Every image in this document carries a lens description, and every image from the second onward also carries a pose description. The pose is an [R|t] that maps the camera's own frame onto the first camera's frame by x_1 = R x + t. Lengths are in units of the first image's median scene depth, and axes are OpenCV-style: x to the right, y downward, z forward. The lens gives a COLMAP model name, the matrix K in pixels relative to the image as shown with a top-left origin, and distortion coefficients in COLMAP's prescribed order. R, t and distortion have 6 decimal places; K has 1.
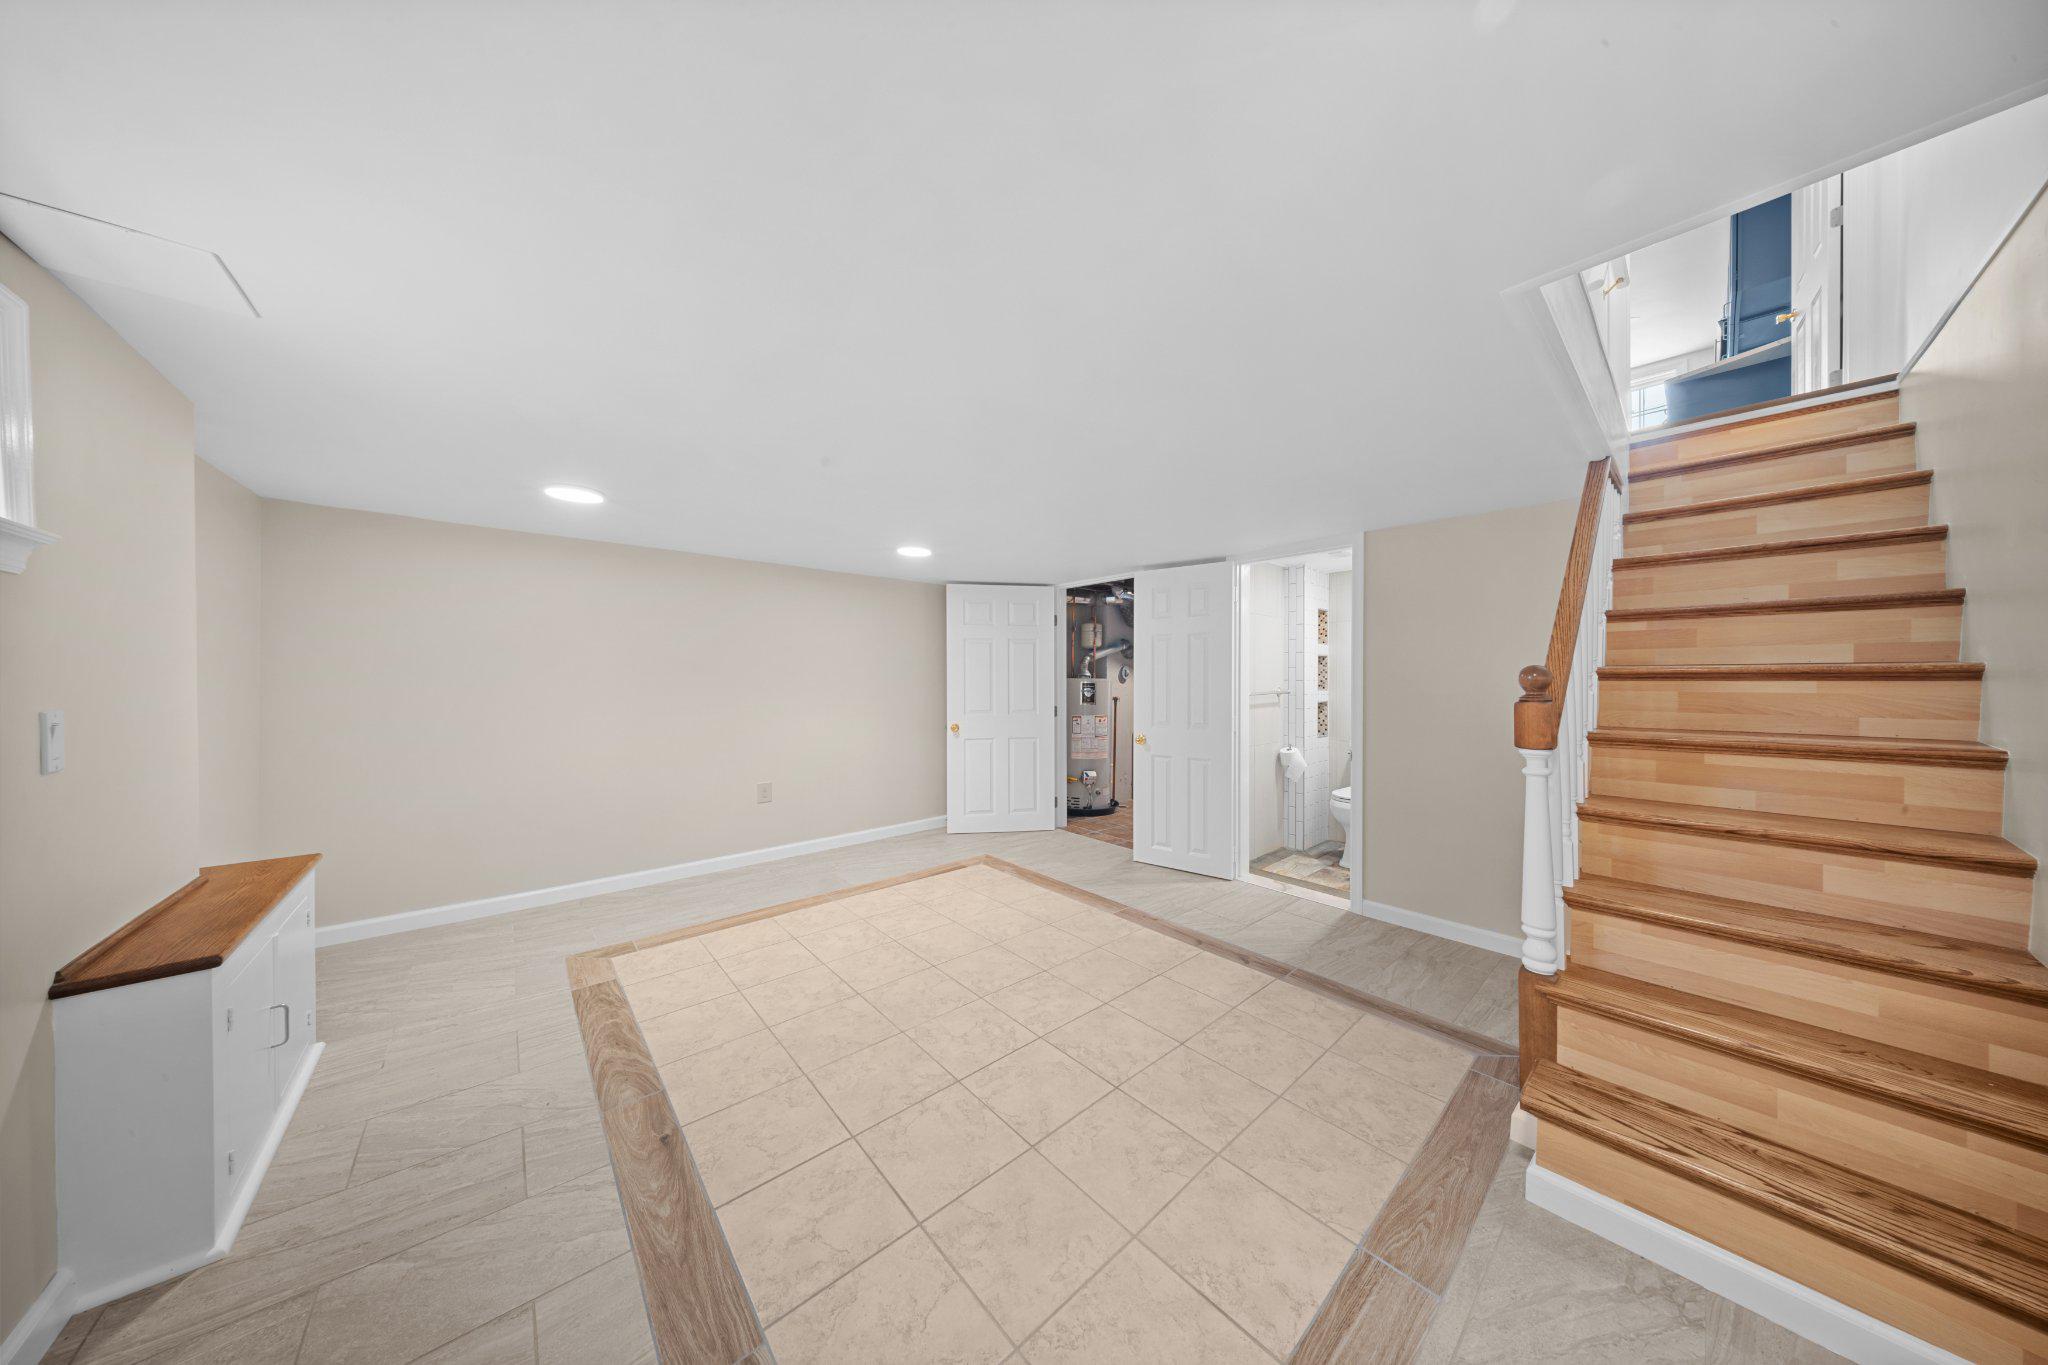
lens RADIAL K [[607.4, 0, 1033.0], [0, 607.4, 688.8], [0, 0, 1]] dist [0.006771, -0.002502]
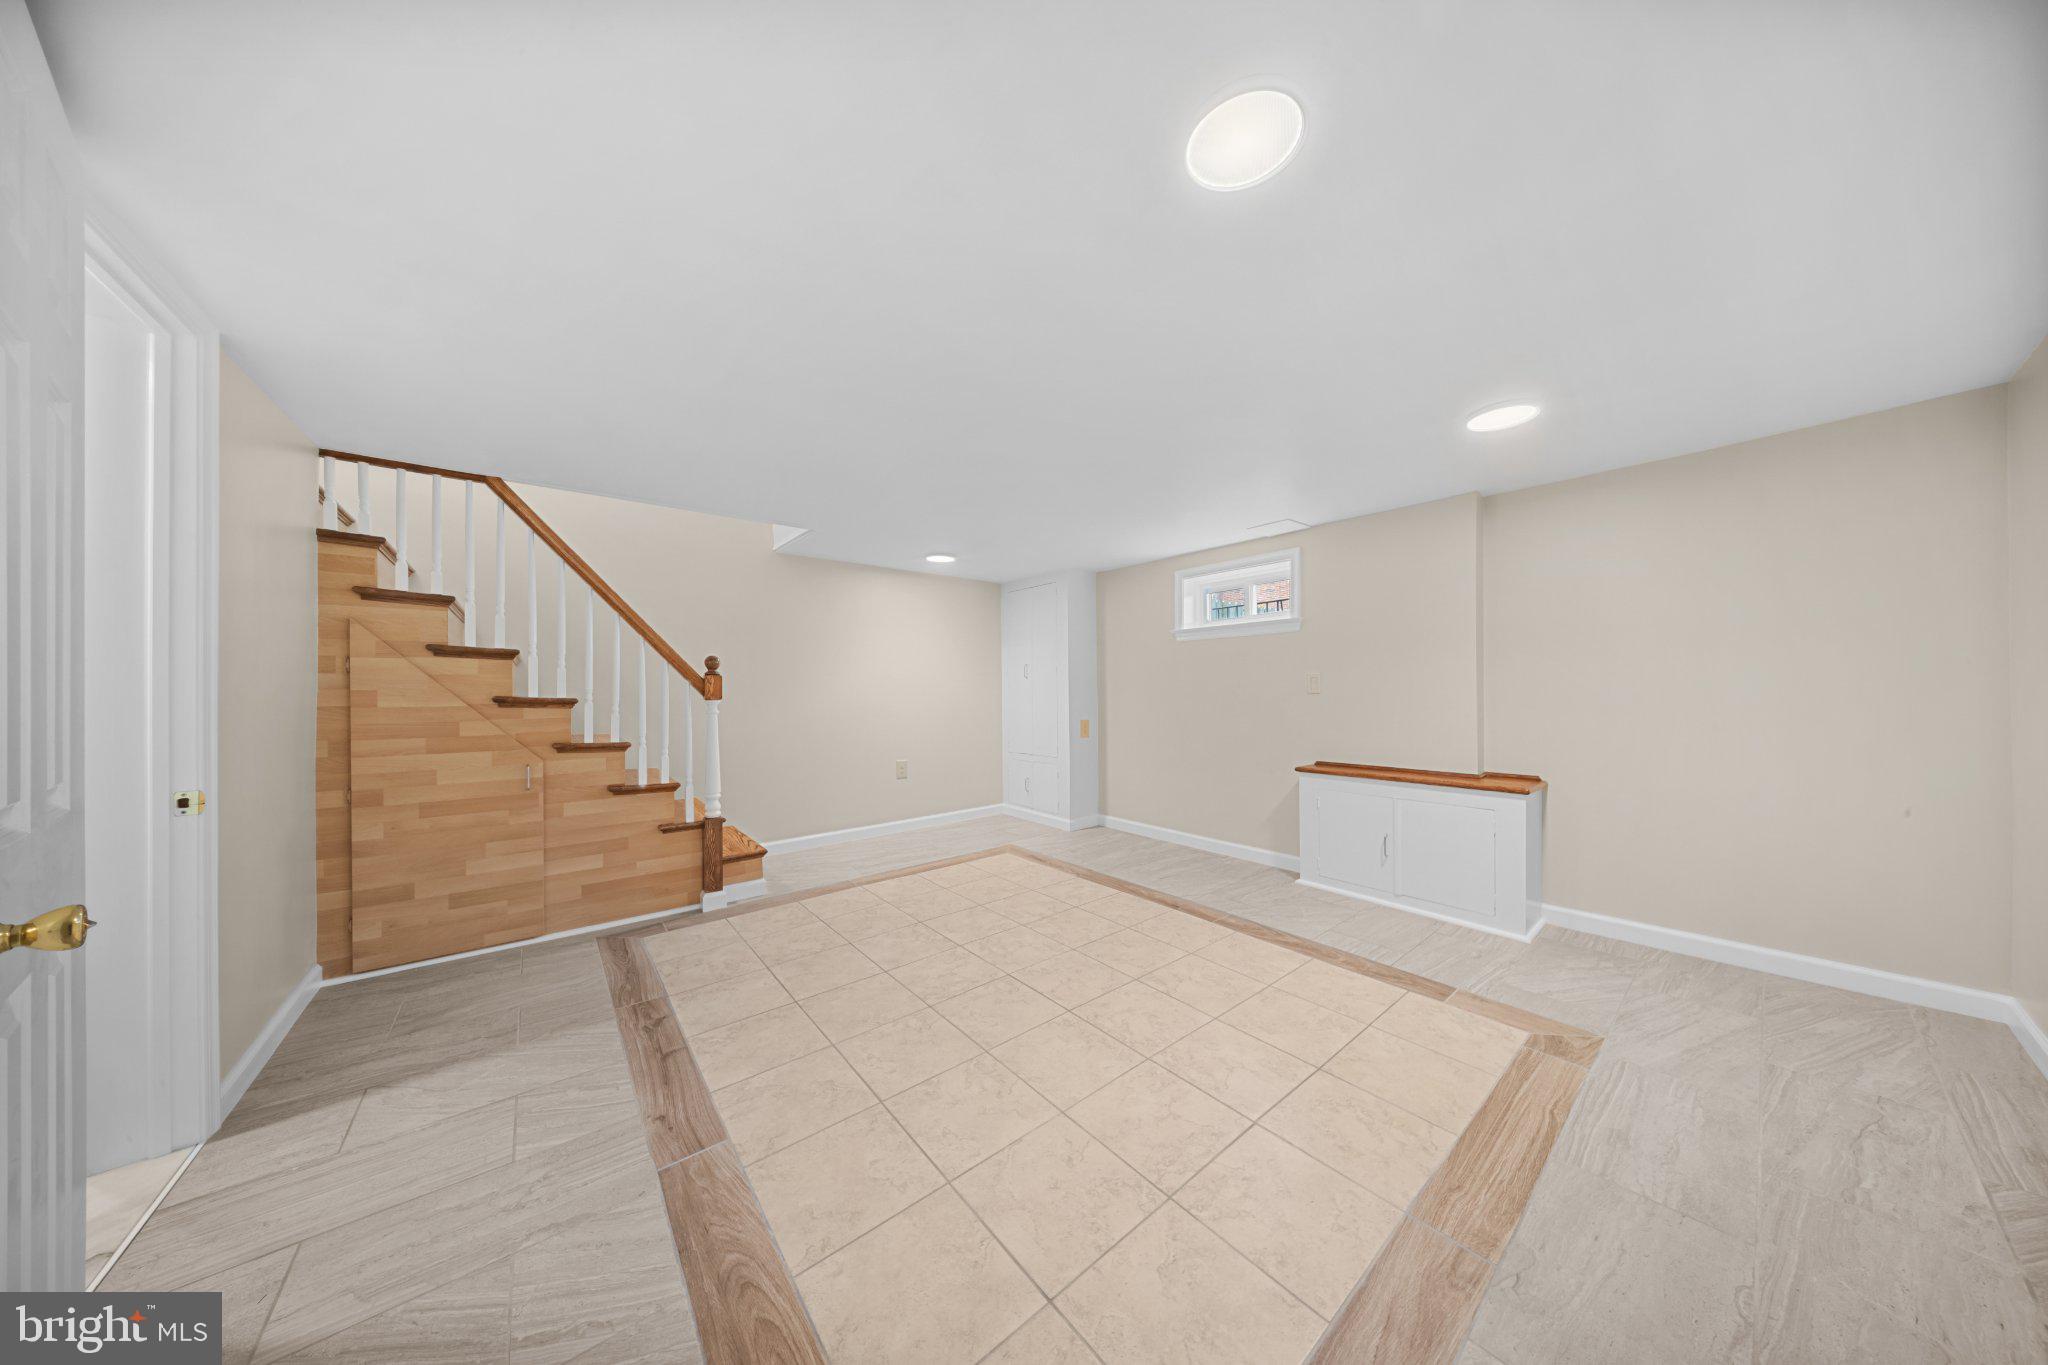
lens RADIAL K [[607.4, 0, 1033.0], [0, 607.4, 688.8], [0, 0, 1]] dist [0.006771, -0.002502]
pose [[-0.999310, 0.004608, 0.036850, -0.157682], [0.005059, 0.999913, 0.012165, 0.032428], [-0.036790, 0.012343, -0.999247, 1.908820]]
